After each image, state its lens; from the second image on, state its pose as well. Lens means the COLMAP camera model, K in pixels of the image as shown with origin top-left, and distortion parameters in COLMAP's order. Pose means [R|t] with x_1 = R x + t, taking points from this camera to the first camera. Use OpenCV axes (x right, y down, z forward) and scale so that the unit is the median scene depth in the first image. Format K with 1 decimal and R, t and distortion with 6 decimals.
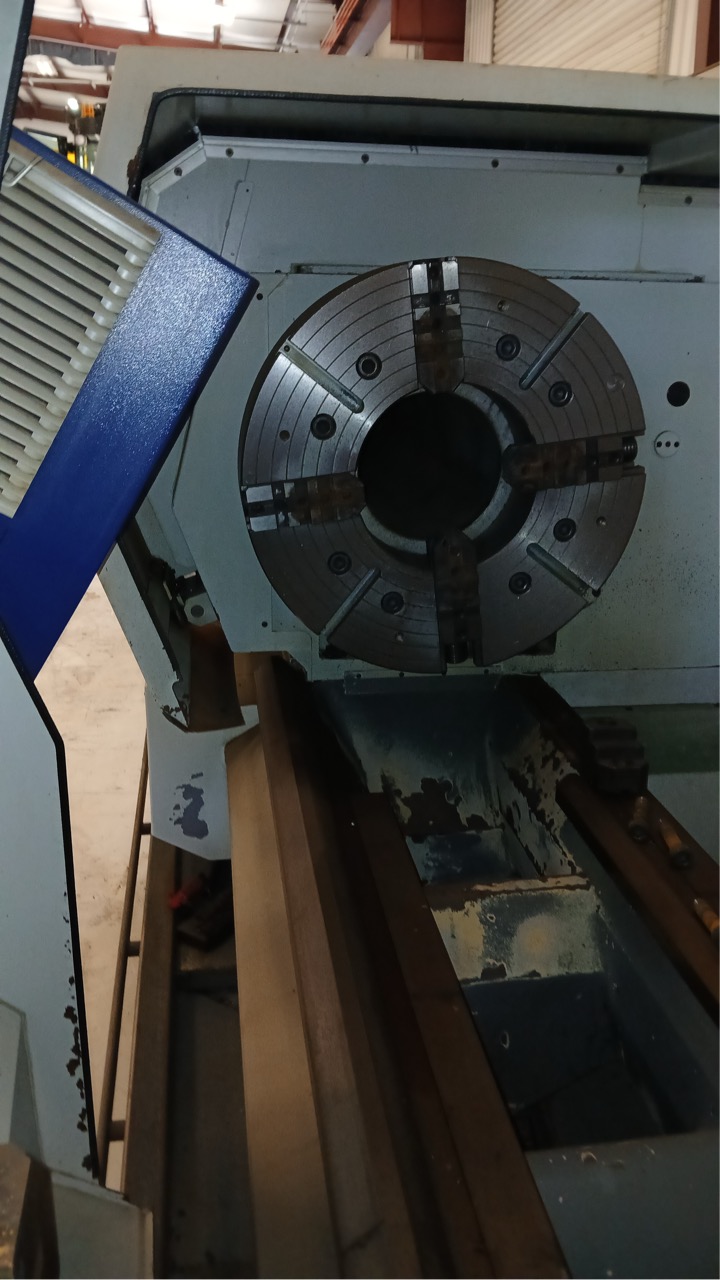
lens RADIAL K [[987.3, 0, 345.8], [0, 987.3, 639.5], [0, 0, 1]] dist [0.098061, -0.211345]
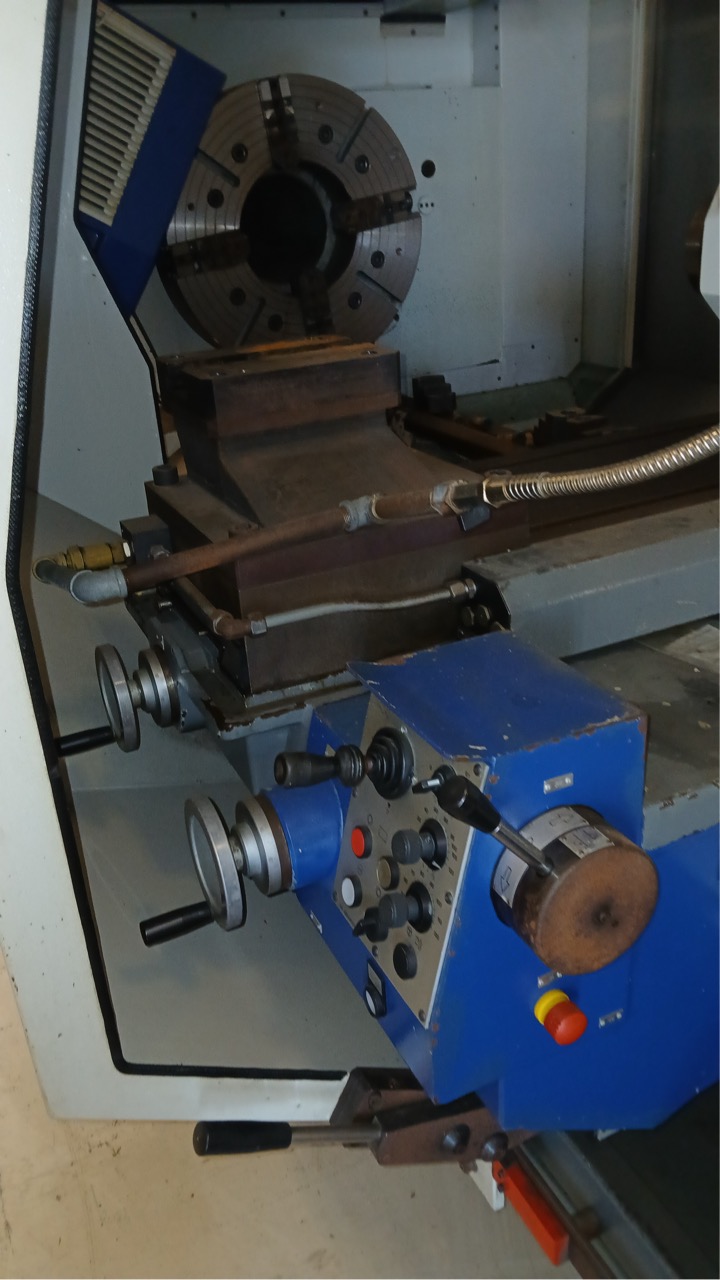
lens RADIAL K [[995.3, 0, 349.1], [0, 995.3, 643.1], [0, 0, 1]] dist [0.046785, -0.129224]
pose [[0.953162, -0.196294, 0.230110, -0.285868], [0.171388, 0.977390, 0.123834, 0.264575], [-0.249215, -0.078595, 0.965254, -0.505227]]
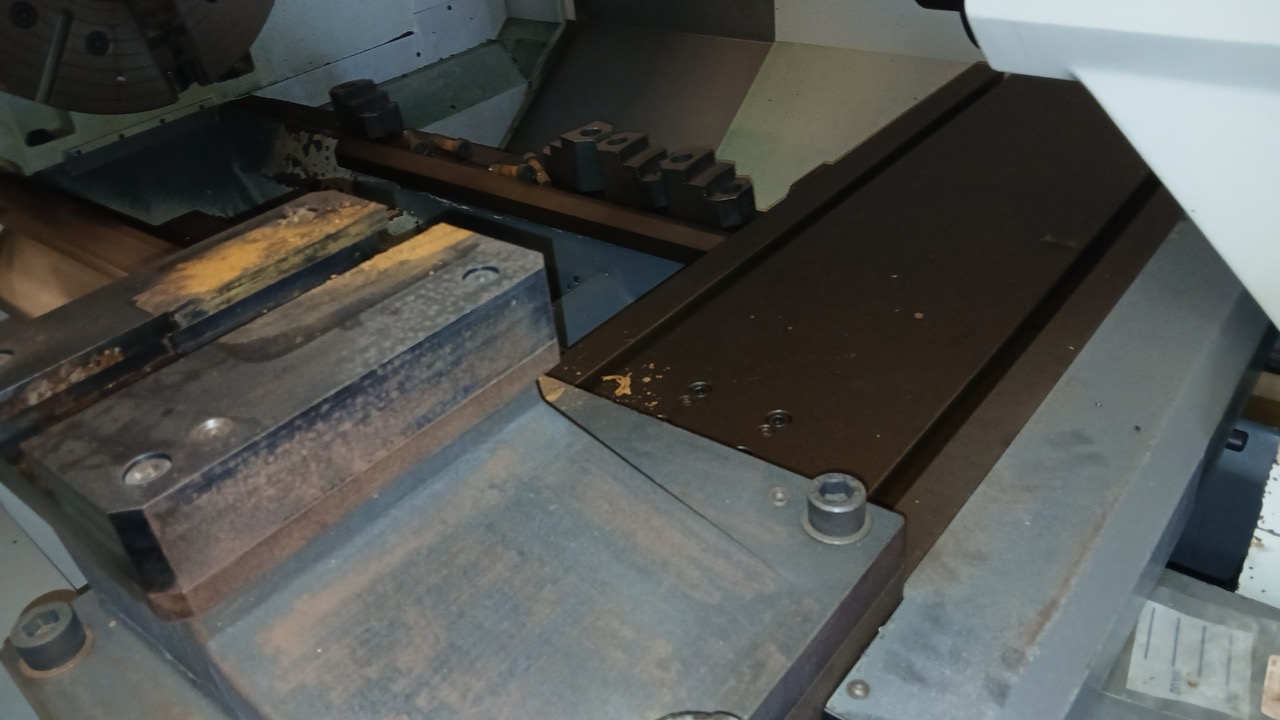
lens RADIAL K [[987.3, 0, 640.0], [0, 987.3, 372.1], [0, 0, 1]] dist [0.098061, -0.211345]
pose [[0.728258, -0.454024, 0.513325, -0.212382], [0.325735, 0.888356, 0.323607, 0.106902], [-0.602940, -0.068462, 0.794843, -0.117359]]
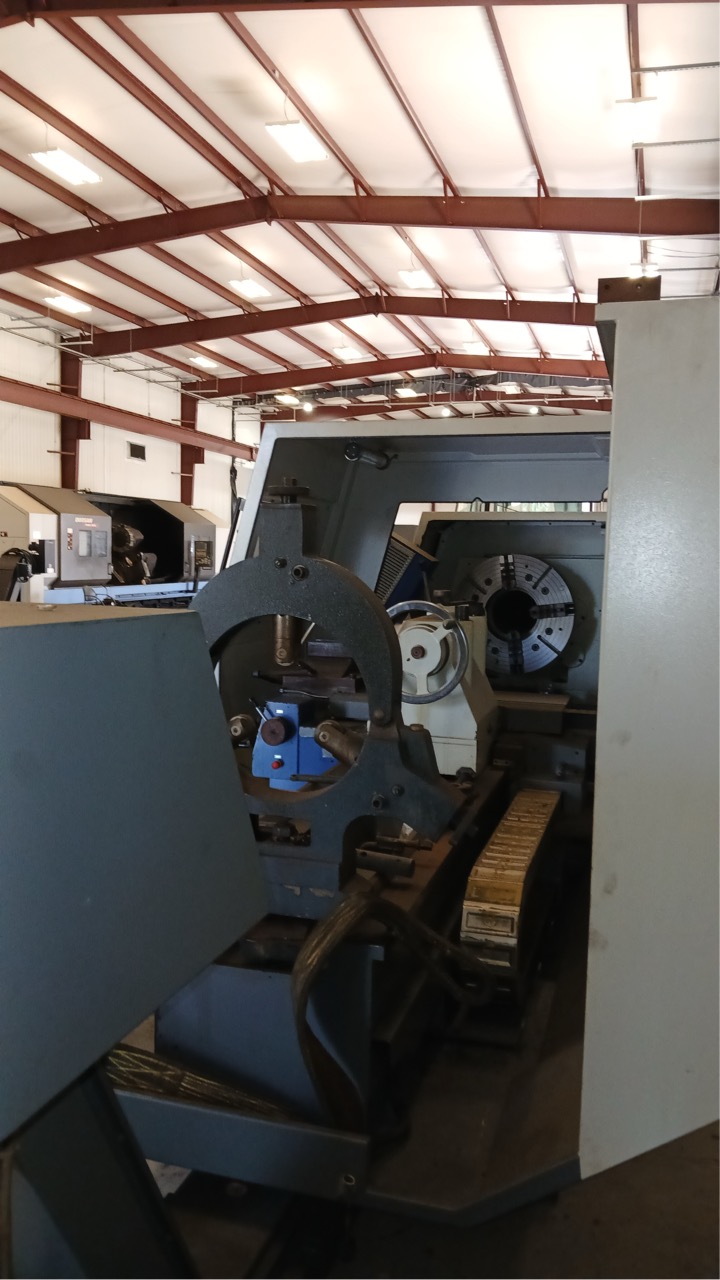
lens RADIAL K [[991.5, 0, 341.1], [0, 991.5, 641.1], [0, 0, 1]] dist [0.150826, -0.382490]
pose [[0.899959, 0.039171, -0.434210, 1.033033], [-0.144124, 0.966691, -0.211510, 0.713504], [0.411462, 0.252931, 0.875628, -2.148140]]
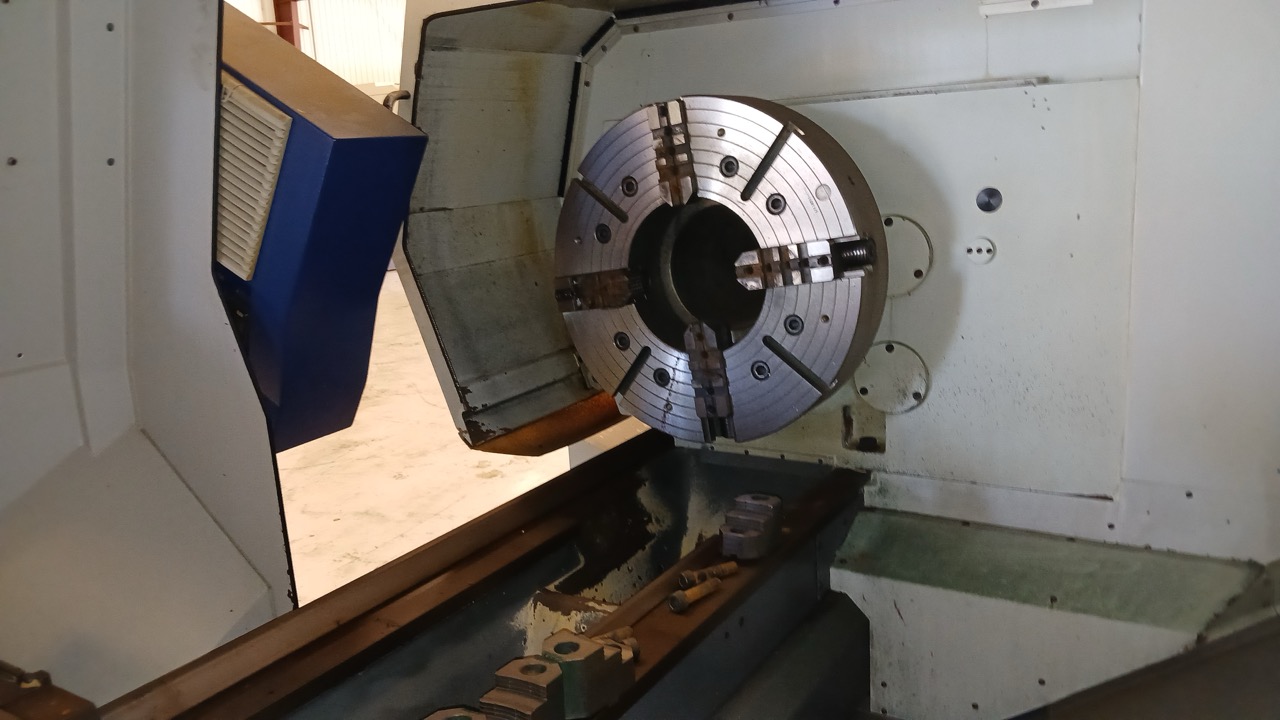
lens RADIAL K [[987.3, 0, 640.0], [0, 987.3, 372.1], [0, 0, 1]] dist [0.098061, -0.211345]
pose [[0.765401, 0.081817, -0.638331, 0.795984], [-0.136665, 0.989927, -0.036988, 0.004275], [0.628875, 0.115549, 0.768873, 0.058751]]
